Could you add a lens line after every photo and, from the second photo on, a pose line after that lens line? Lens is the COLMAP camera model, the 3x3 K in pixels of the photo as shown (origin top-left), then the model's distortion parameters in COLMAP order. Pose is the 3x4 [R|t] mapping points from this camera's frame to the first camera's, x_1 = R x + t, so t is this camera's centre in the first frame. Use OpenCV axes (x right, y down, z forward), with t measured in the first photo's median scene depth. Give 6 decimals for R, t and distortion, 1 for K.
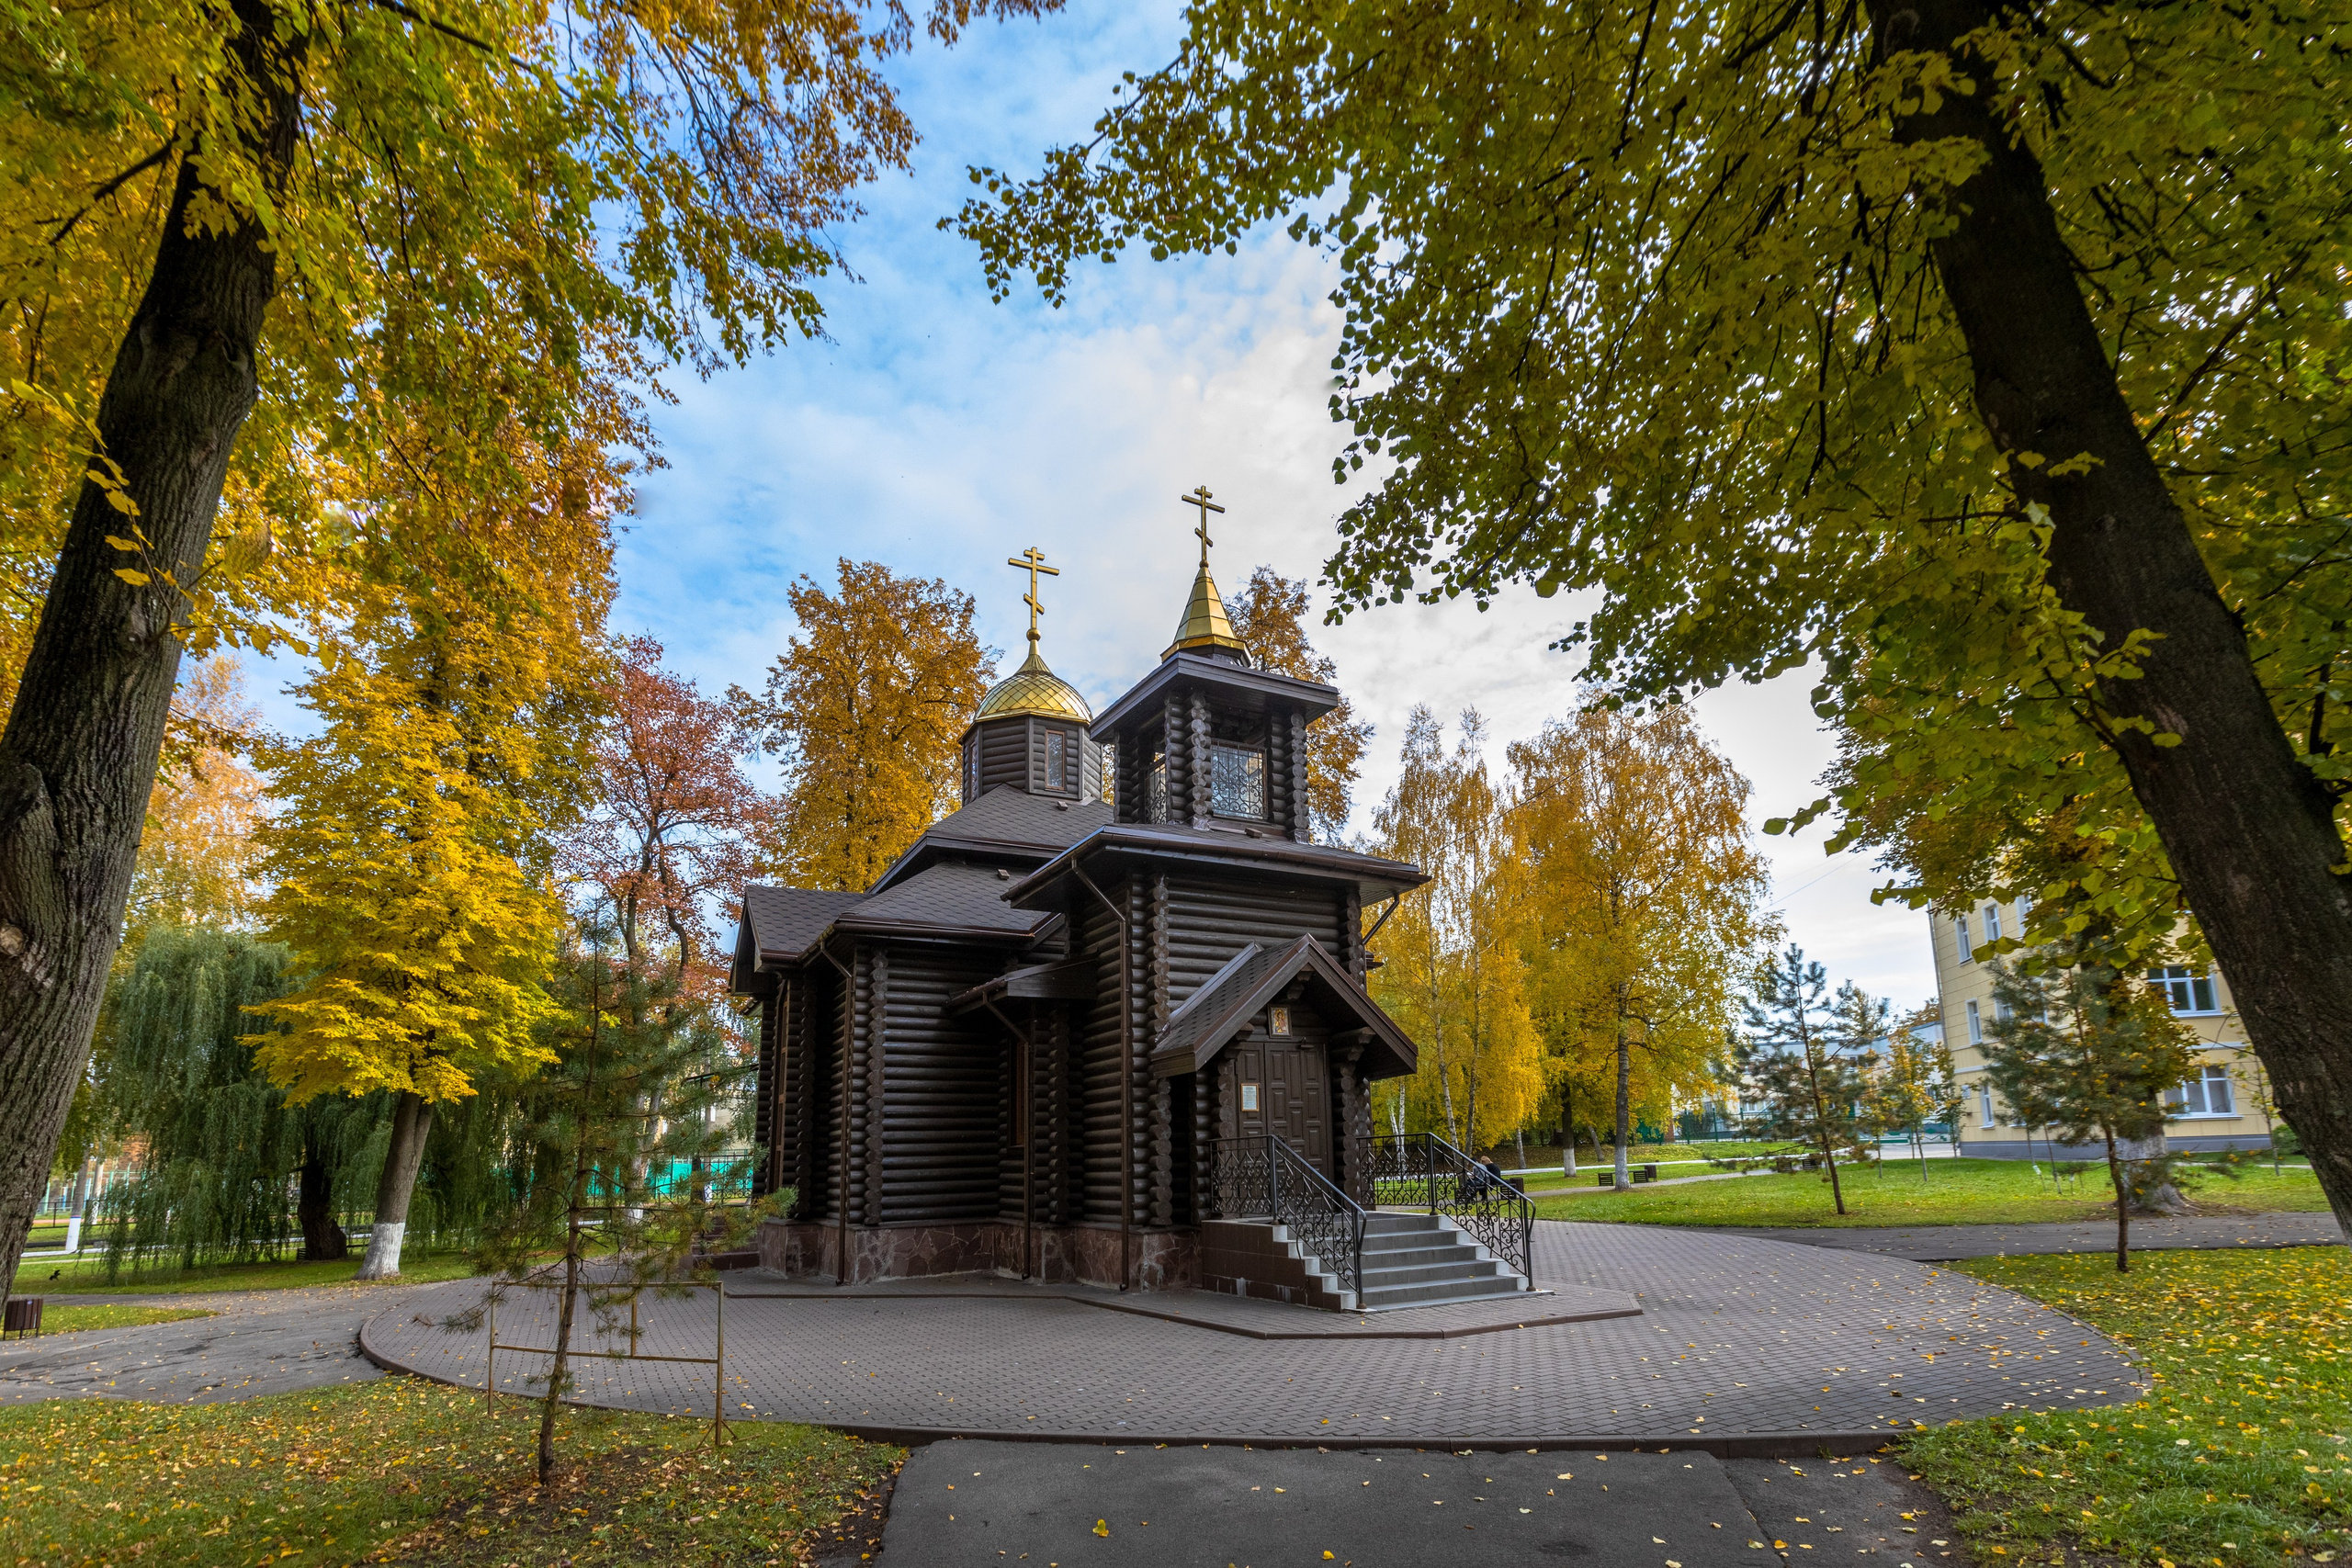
lens RADIAL K [[963.9, 0, 1159.1], [0, 963.9, 901.4], [0, 0, 1]] dist [-0.000332, 0.000062]
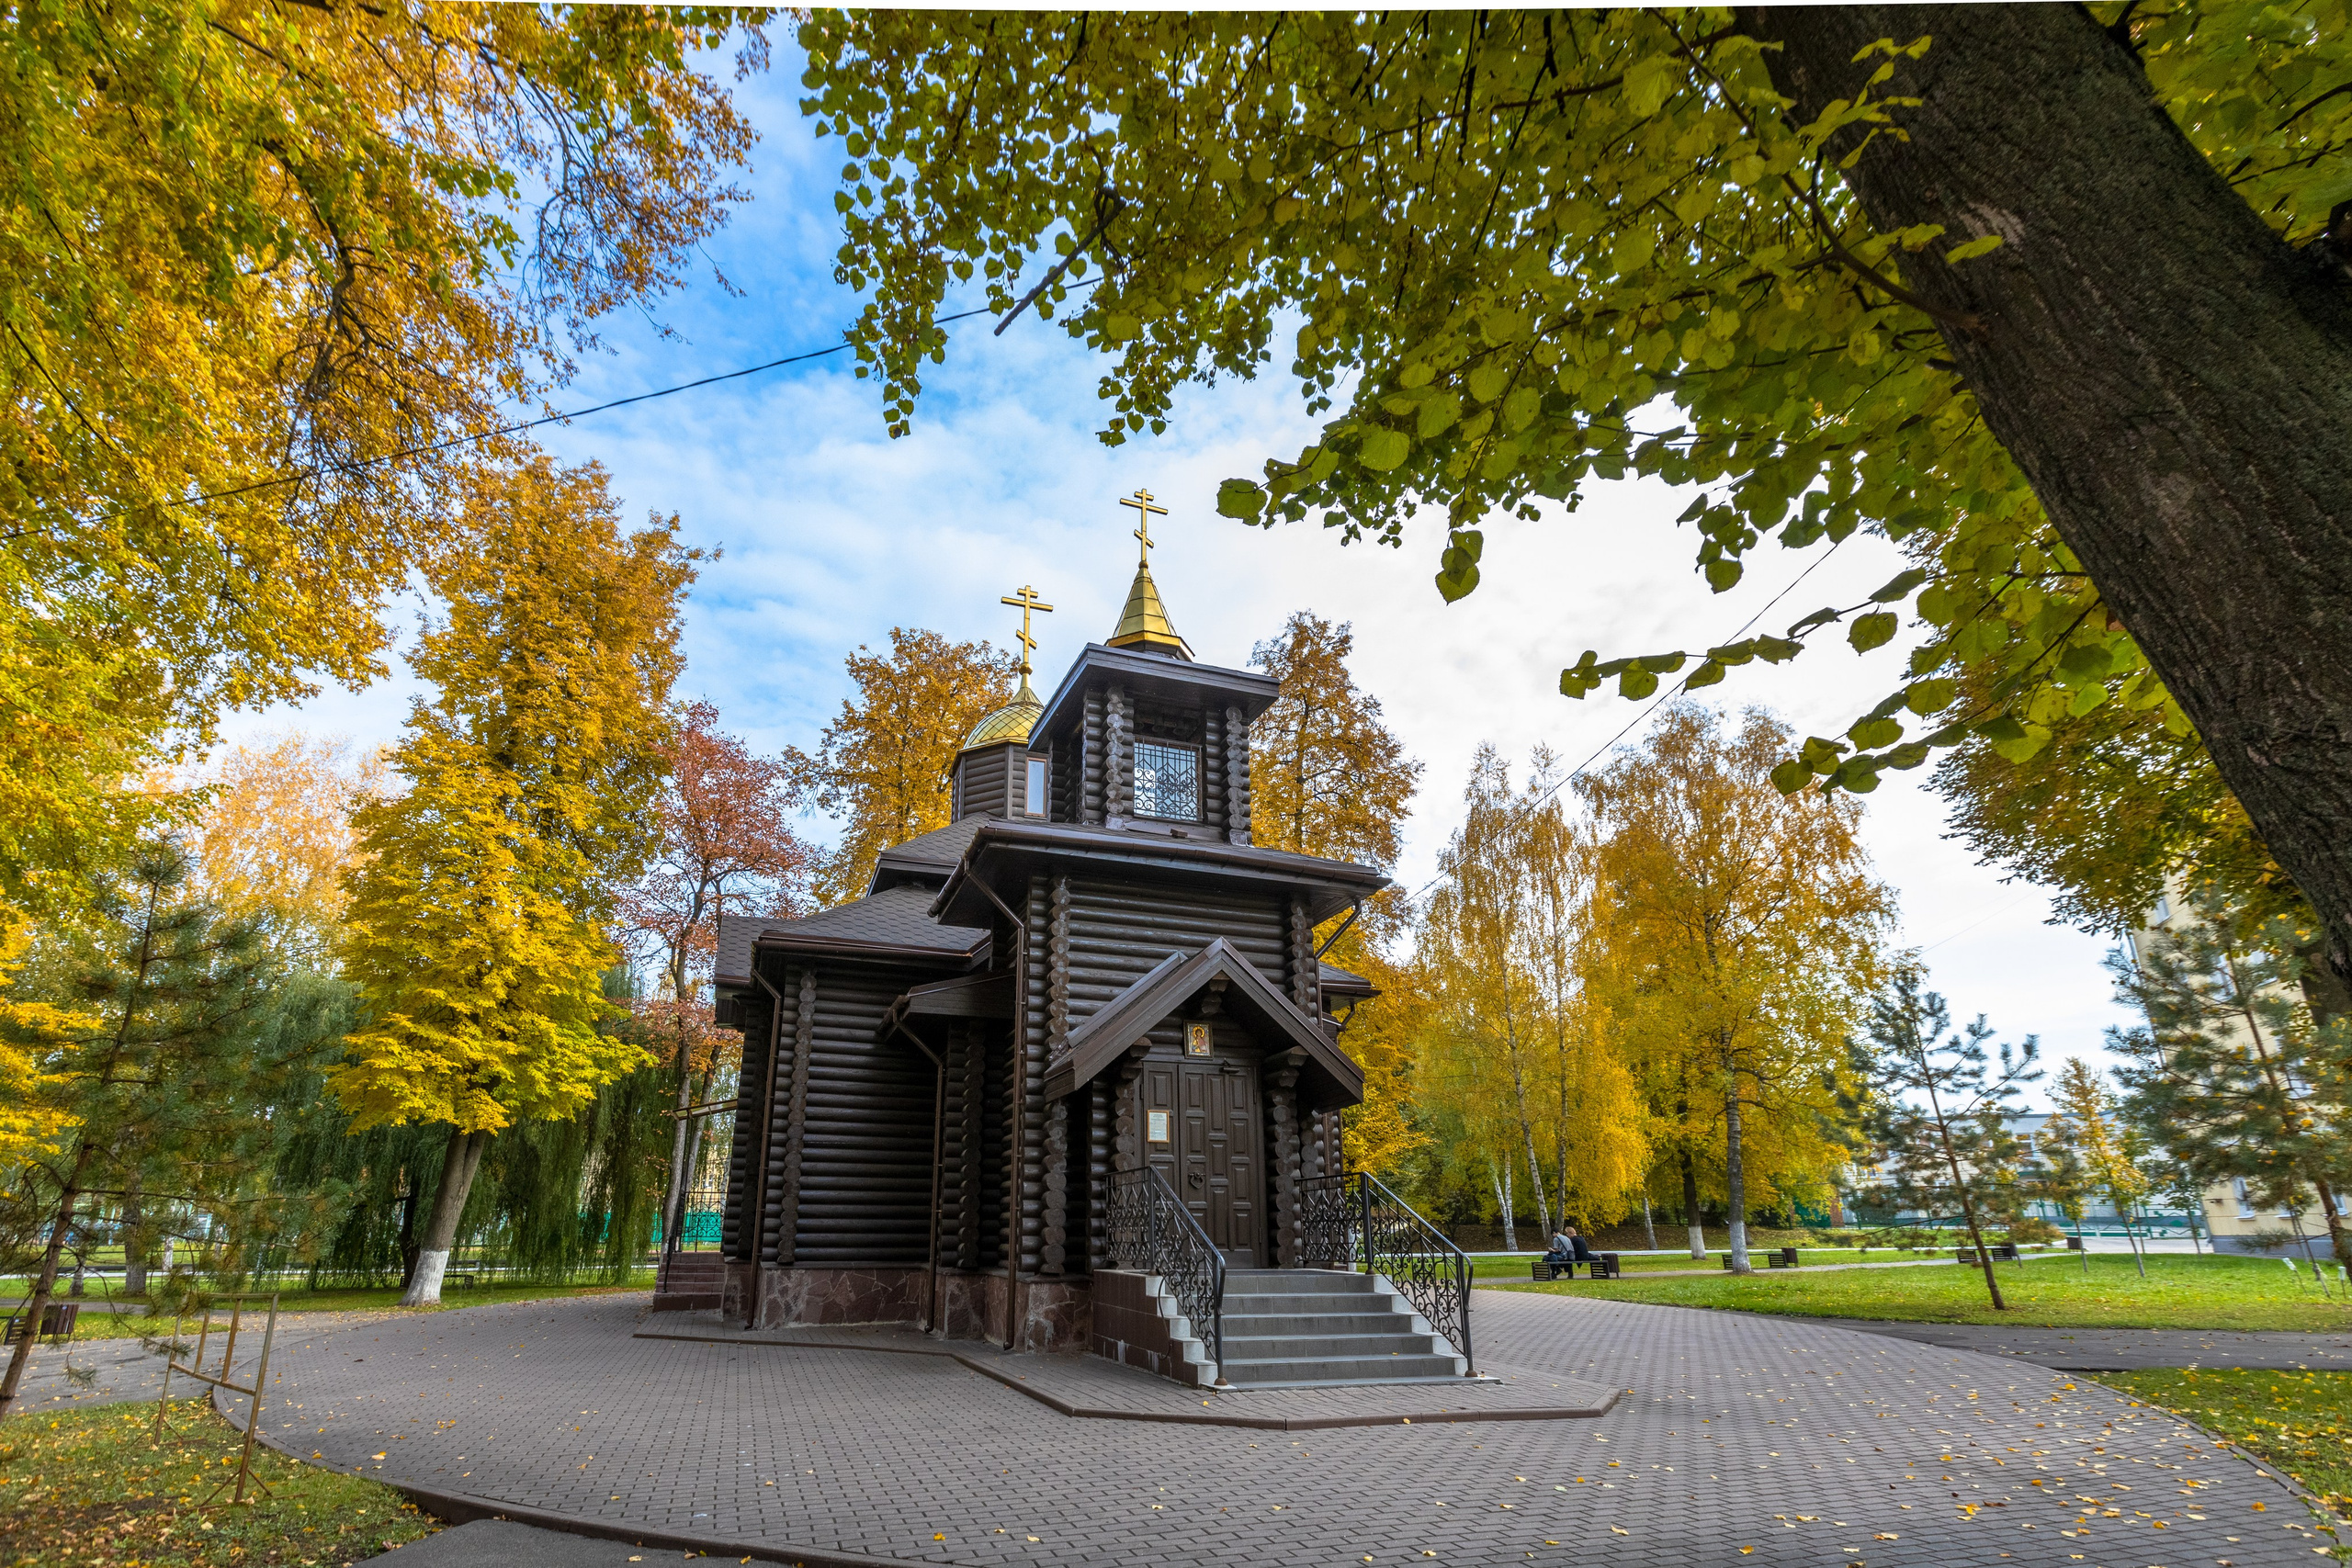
lens RADIAL K [[903.6, 0, 1176.5], [0, 903.6, 886.8], [0, 0, 1]] dist [-0.000037, -0.000144]
pose [[0.986627, -0.026858, -0.160766, 0.198119], [0.009659, 0.994231, -0.106825, 0.060094], [0.162708, 0.103844, 0.981195, 0.141873]]
